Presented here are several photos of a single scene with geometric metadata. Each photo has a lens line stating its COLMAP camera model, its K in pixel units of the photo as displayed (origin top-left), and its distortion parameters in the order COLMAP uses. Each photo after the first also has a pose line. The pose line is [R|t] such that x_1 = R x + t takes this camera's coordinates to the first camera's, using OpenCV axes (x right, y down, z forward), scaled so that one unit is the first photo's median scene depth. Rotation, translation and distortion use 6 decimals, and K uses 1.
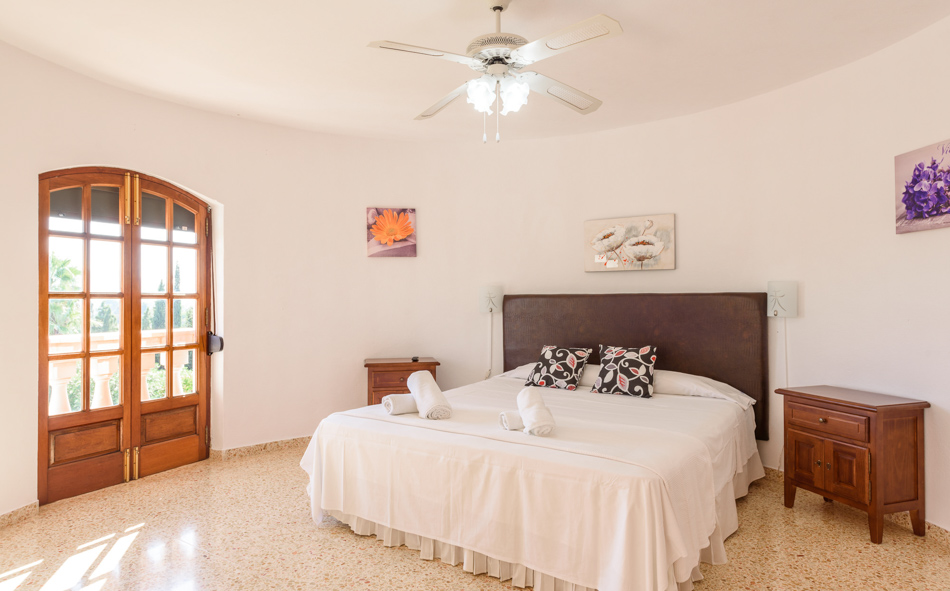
lens RADIAL K [[580.8, 0, 471.6], [0, 580.8, 296.9], [0, 0, 1]] dist [0.026266, -0.002426]
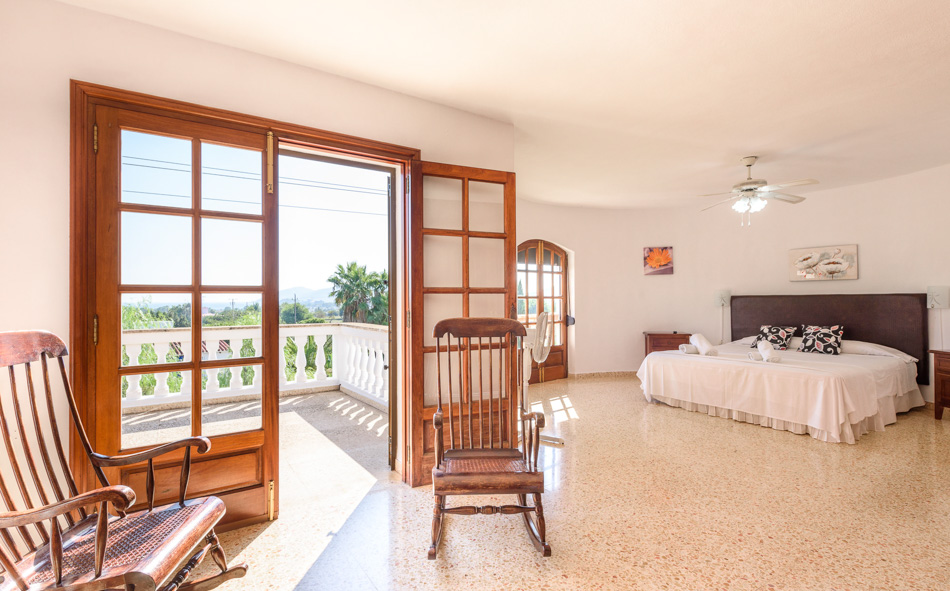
lens RADIAL K [[468.7, 0, 453.9], [0, 468.7, 295.6], [0, 0, 1]] dist [-0.000816, -0.000134]
pose [[0.920492, -0.006202, -0.390712, -0.190177], [0.004885, 0.999979, -0.004363, -0.002197], [0.390731, 0.002108, 0.920502, -0.690304]]
